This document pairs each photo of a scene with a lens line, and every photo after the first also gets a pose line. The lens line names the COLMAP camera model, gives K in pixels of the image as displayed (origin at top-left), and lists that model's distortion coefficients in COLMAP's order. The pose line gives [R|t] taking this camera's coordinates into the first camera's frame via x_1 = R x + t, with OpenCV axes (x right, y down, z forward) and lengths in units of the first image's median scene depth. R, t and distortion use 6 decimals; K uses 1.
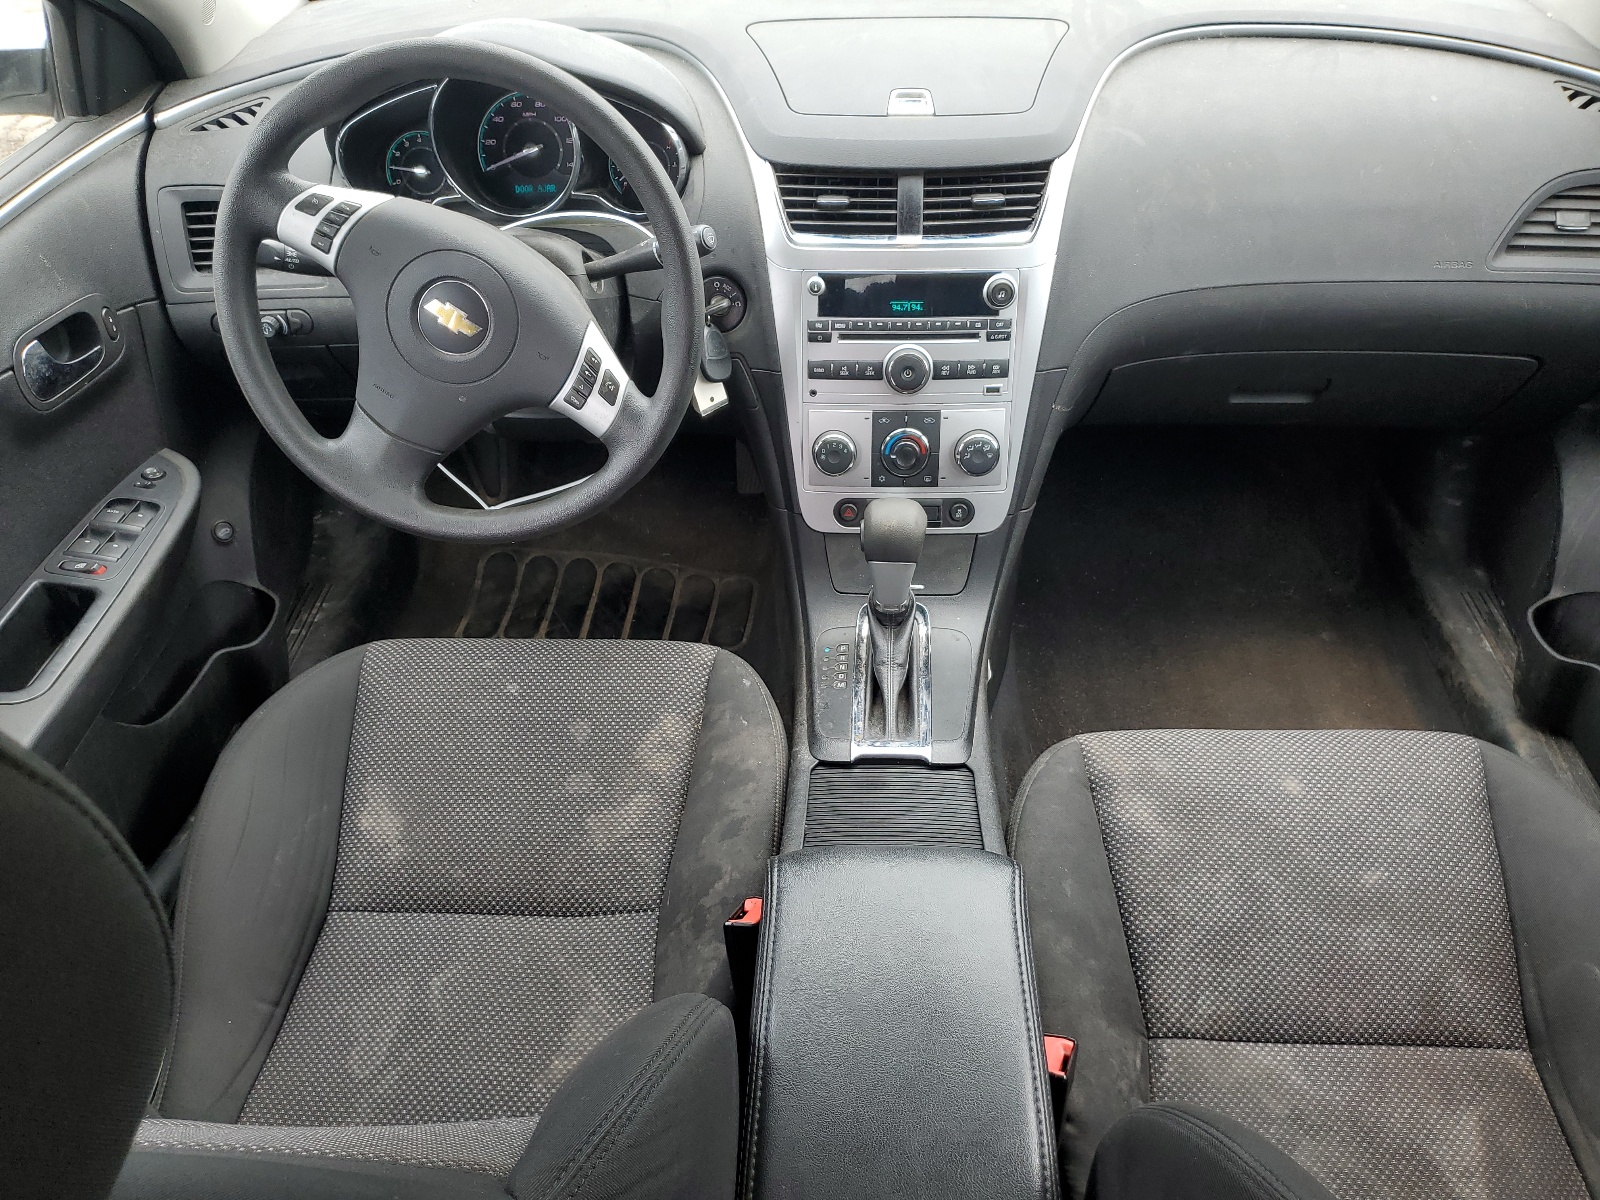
lens RADIAL K [[1213.3, 0, 798.2], [0, 1213.3, 600.6], [0, 0, 1]] dist [-0.004918, -0.001655]
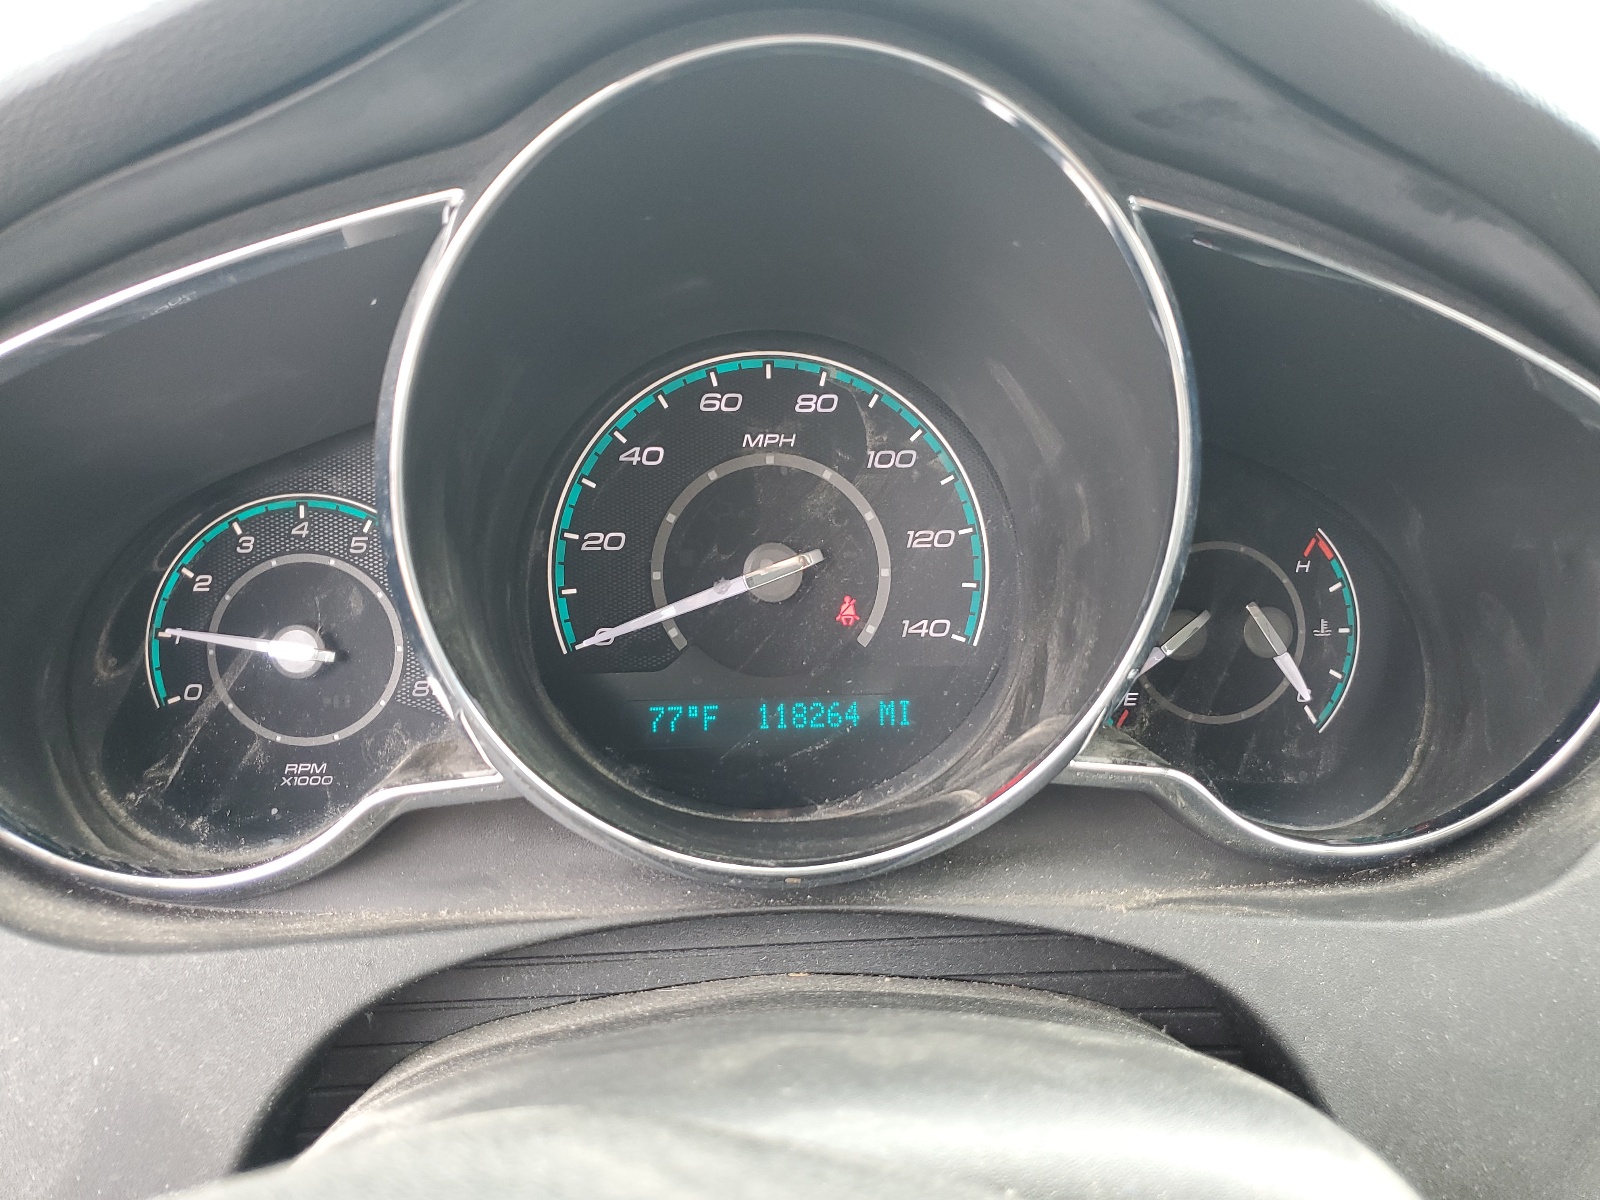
lens RADIAL K [[1213.3, 0, 801.2], [0, 1213.3, 603.6], [0, 0, 1]] dist [-0.004918, -0.001655]
pose [[0.992180, 0.005582, 0.124690, -0.245676], [0.041174, 0.928441, -0.369192, -0.274513], [-0.117828, 0.371439, 0.920950, 0.775564]]
